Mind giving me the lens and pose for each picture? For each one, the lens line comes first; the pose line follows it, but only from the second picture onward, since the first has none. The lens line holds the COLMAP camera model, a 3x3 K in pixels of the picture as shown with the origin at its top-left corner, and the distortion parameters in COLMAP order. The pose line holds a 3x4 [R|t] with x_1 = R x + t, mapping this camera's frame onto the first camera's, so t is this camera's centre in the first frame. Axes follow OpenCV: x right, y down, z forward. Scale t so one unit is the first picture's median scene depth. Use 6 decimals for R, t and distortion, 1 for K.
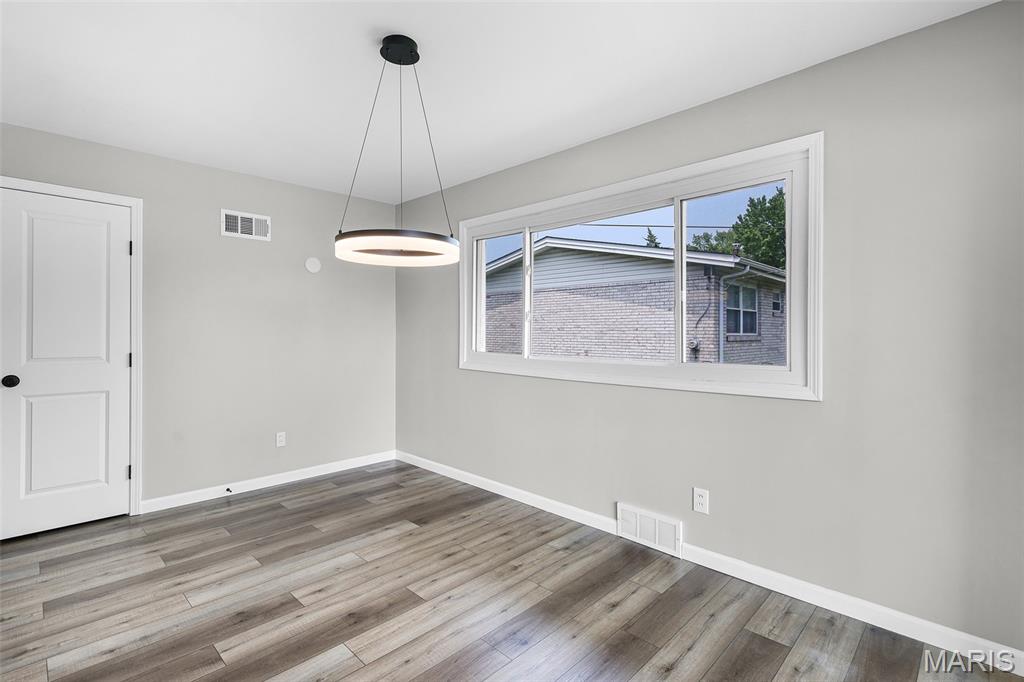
lens RADIAL K [[478.1, 0, 508.4], [0, 478.1, 333.9], [0, 0, 1]] dist [0.008634, -0.001295]
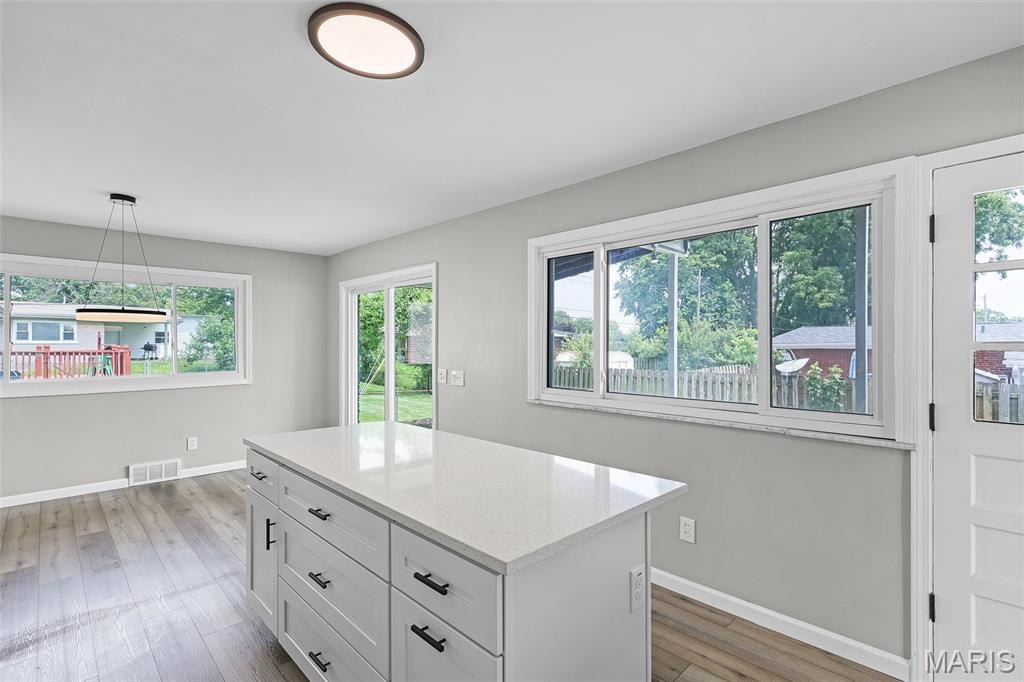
lens RADIAL K [[478.1, 0, 505.8], [0, 478.1, 343.4], [0, 0, 1]] dist [0.008634, -0.001295]
pose [[0.010611, 0.008797, 0.999905, -1.441506], [0.007860, 0.999930, -0.008881, -0.027223], [-0.999913, 0.007953, 0.010541, -0.273313]]
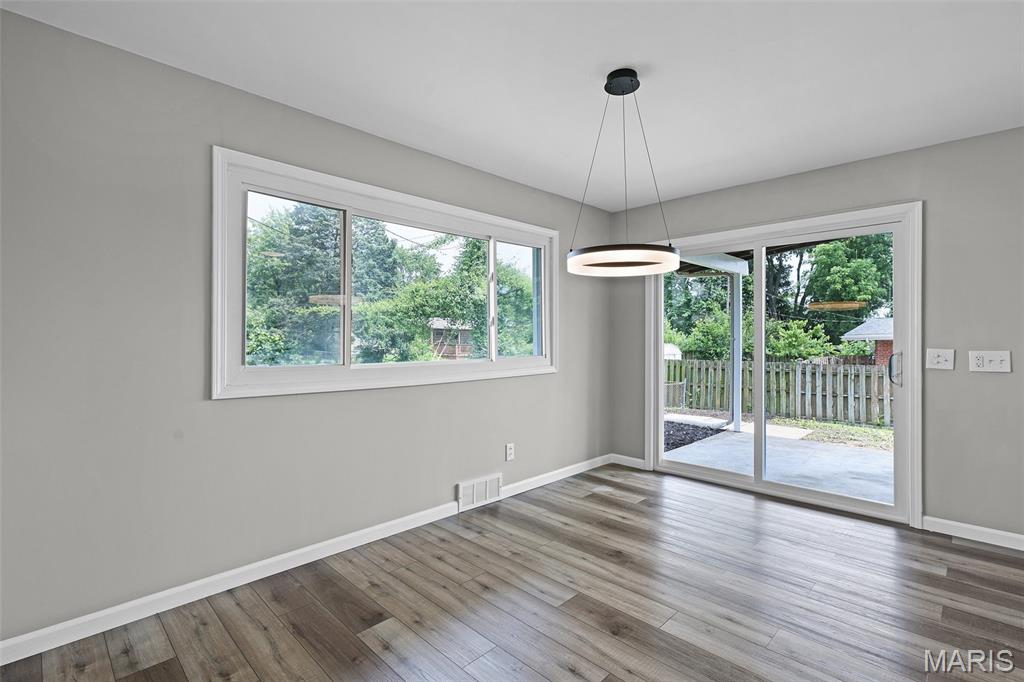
lens RADIAL K [[478.1, 0, 515.9], [0, 478.1, 340.7], [0, 0, 1]] dist [0.008634, -0.001295]
pose [[-0.012767, 0.002120, 0.999916, -0.988346], [0.007216, 0.999972, -0.002027, 0.014388], [-0.999892, 0.007189, -0.012782, 0.945049]]
